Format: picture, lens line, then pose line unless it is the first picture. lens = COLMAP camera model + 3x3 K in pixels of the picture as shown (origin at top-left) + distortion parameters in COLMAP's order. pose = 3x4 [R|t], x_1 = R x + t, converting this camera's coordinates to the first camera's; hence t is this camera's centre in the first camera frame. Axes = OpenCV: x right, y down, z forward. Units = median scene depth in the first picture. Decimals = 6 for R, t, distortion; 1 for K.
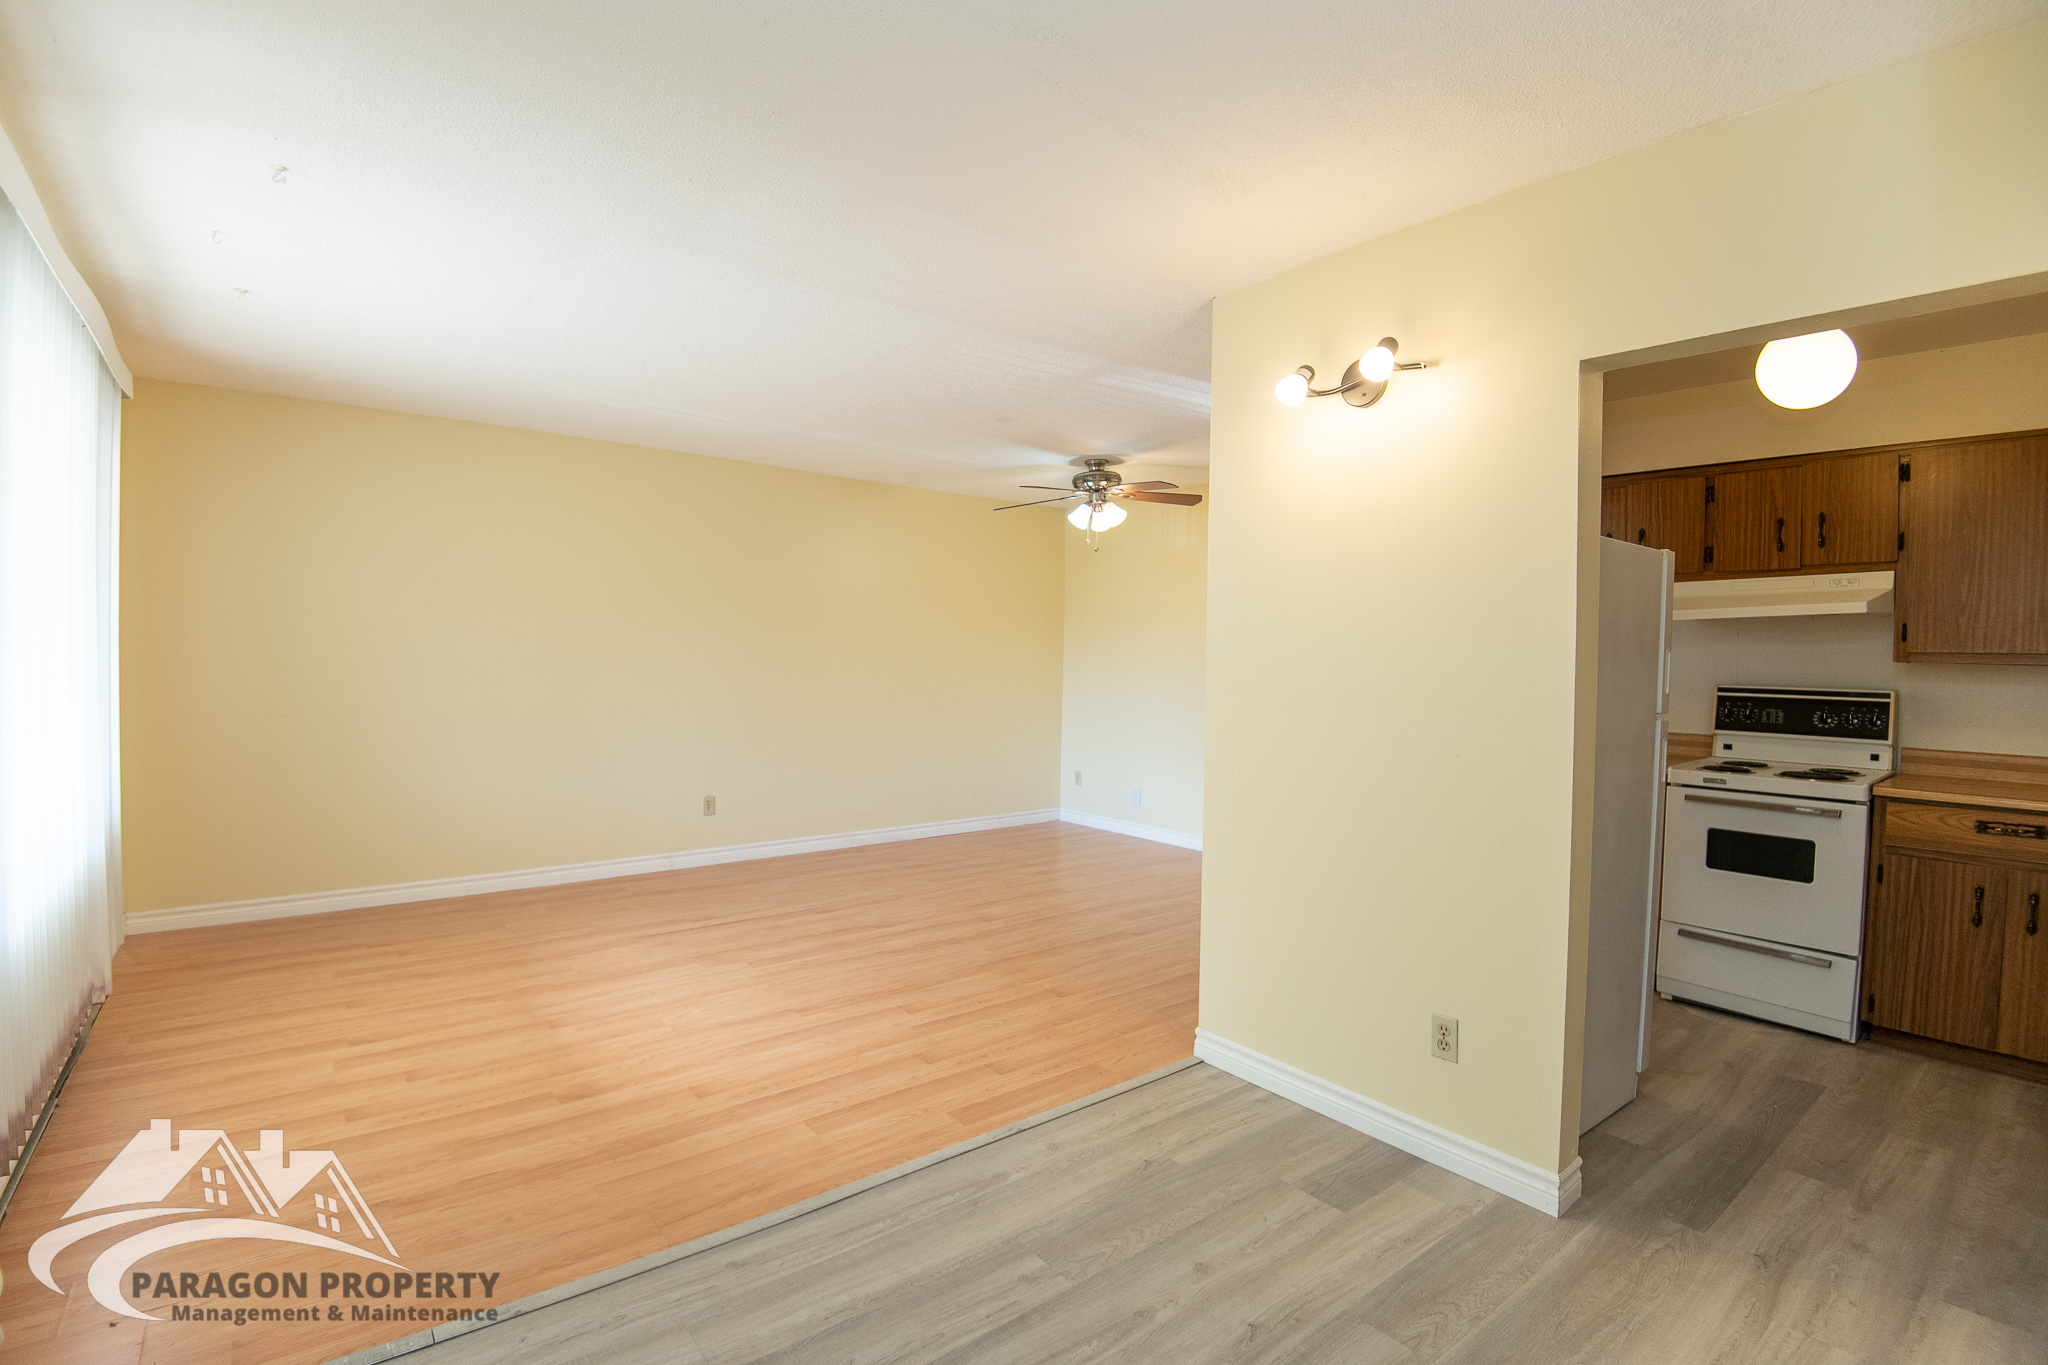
lens RADIAL K [[948.2, 0, 1019.8], [0, 948.2, 672.4], [0, 0, 1]] dist [-0.018416, -0.013669]
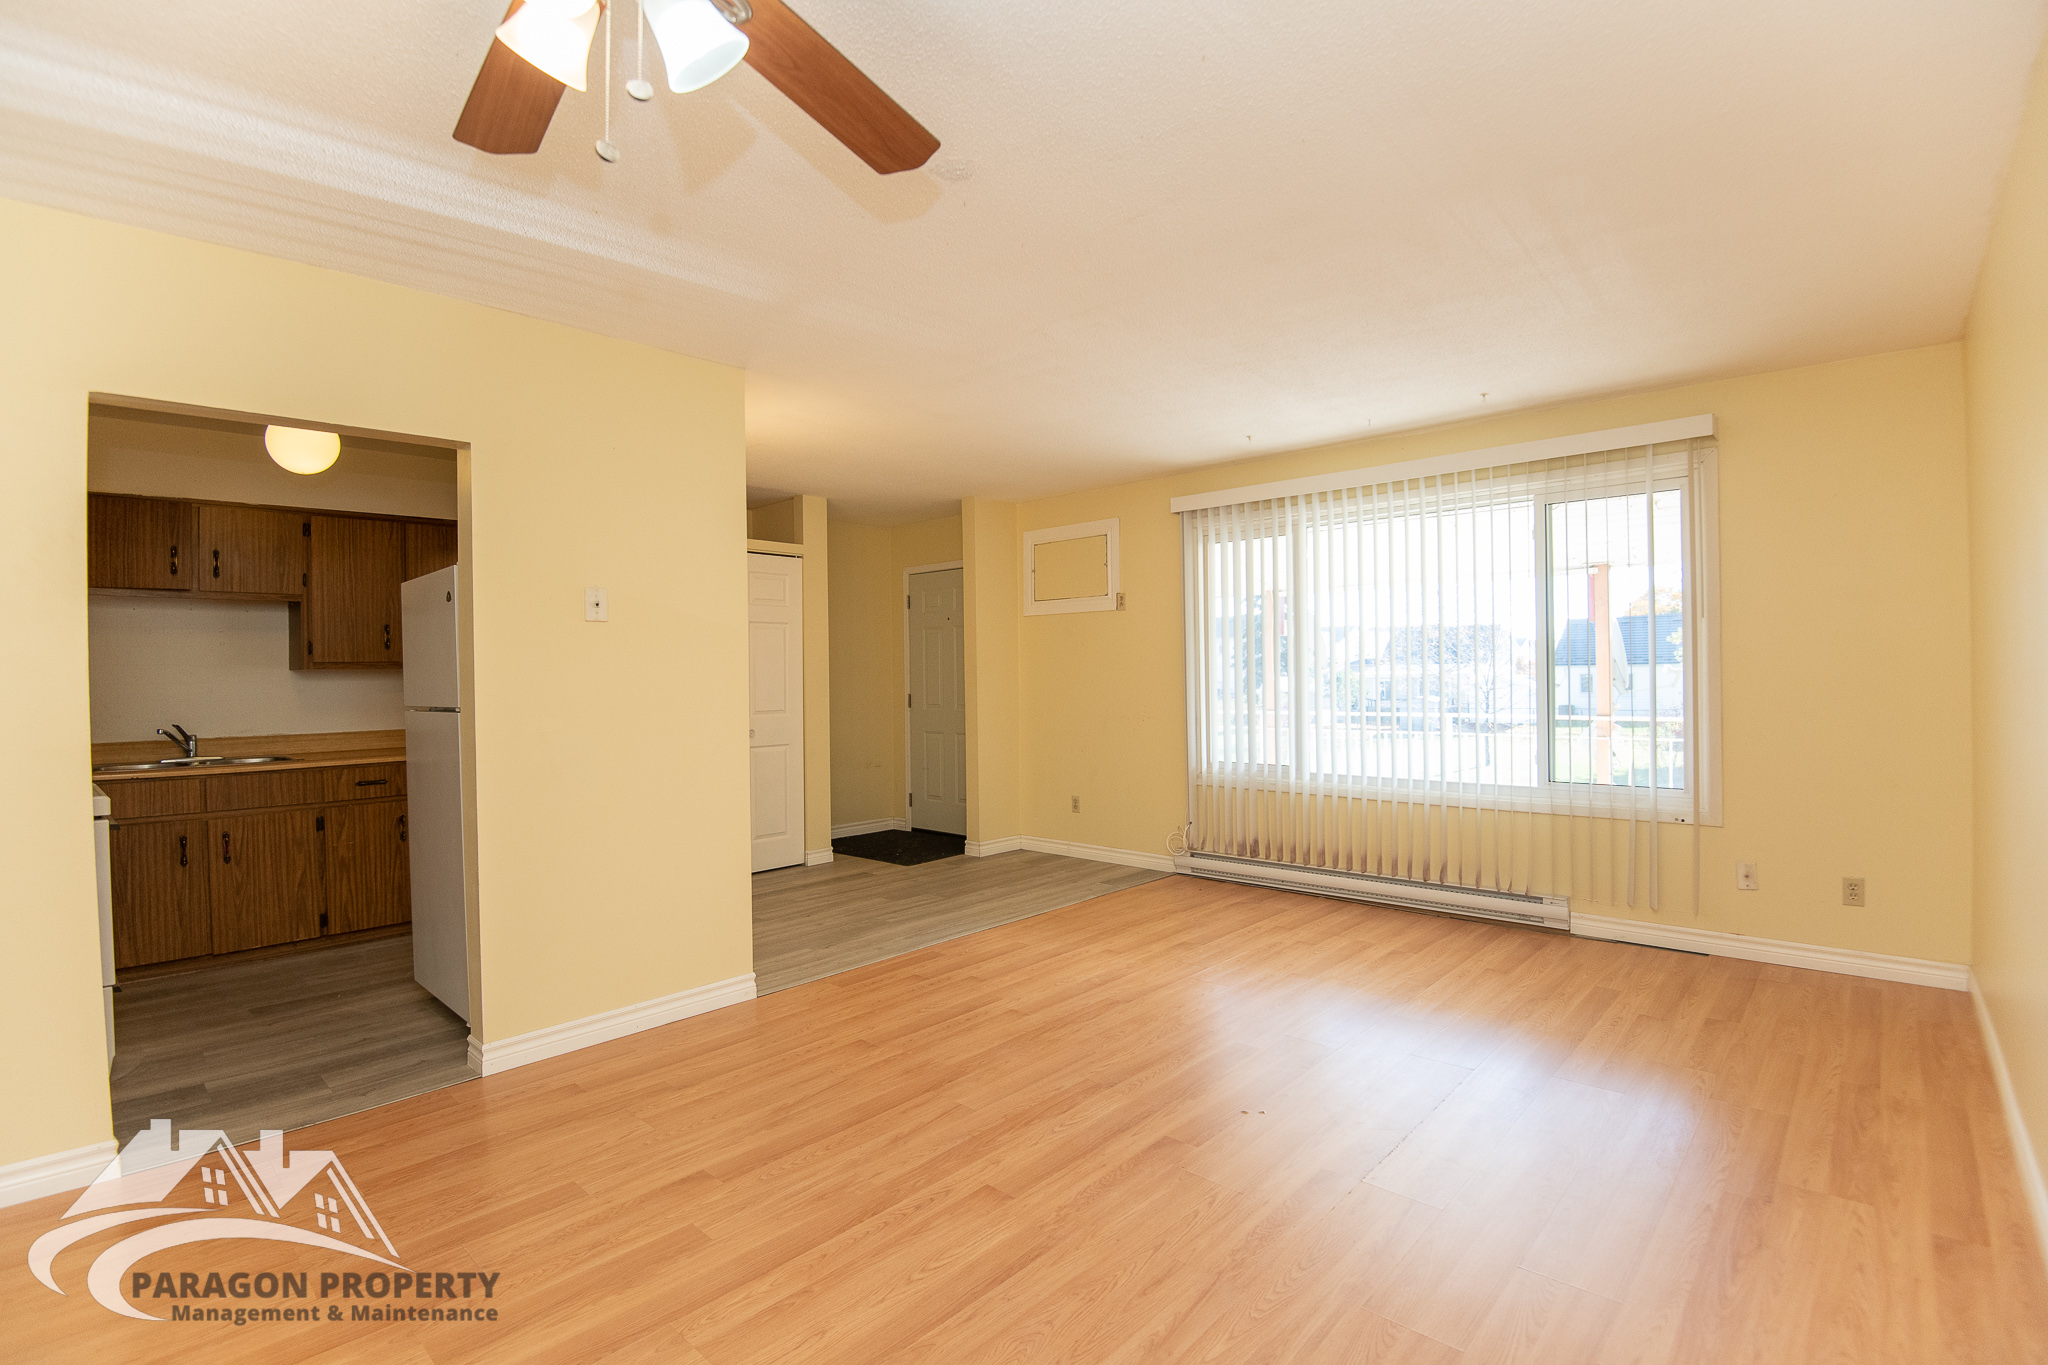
lens RADIAL K [[941.7, 0, 1013.5], [0, 941.7, 676.2], [0, 0, 1]] dist [-0.013347, -0.023576]
pose [[-0.989348, -0.001400, -0.145563, 0.035197], [-0.004930, 0.999702, 0.023893, -0.029928], [0.145486, 0.024356, -0.989060, 2.182858]]
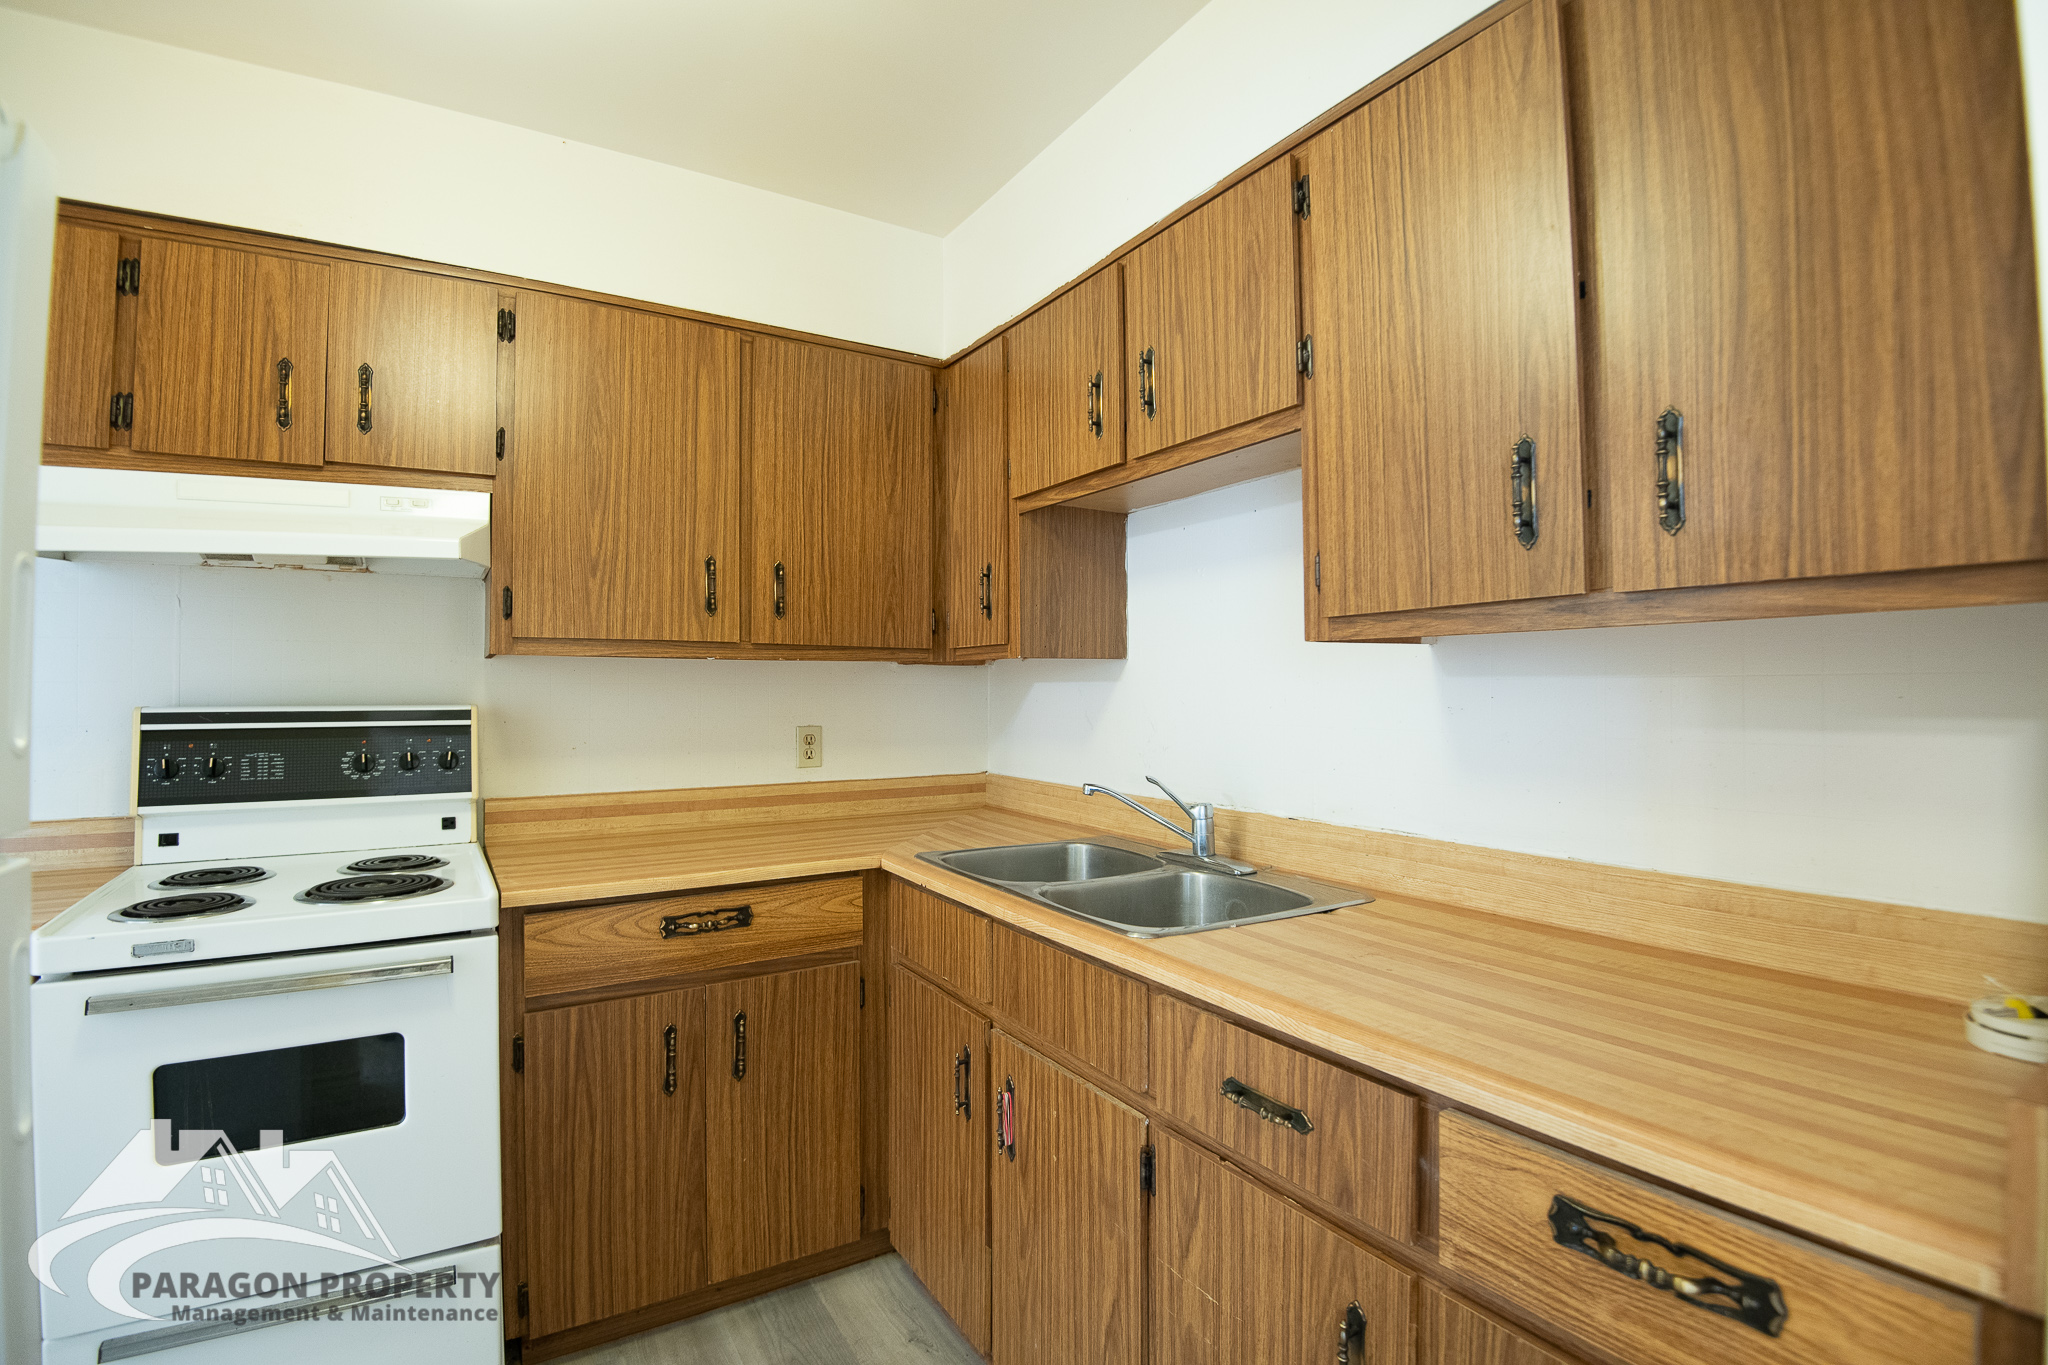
lens RADIAL K [[948.2, 0, 1019.8], [0, 948.2, 672.4], [0, 0, 1]] dist [-0.018416, -0.013669]
pose [[0.129883, -0.000096, 0.991529, 0.450366], [0.028366, 0.999591, -0.003619, 0.012280], [-0.991123, 0.028596, 0.129833, 0.651754]]
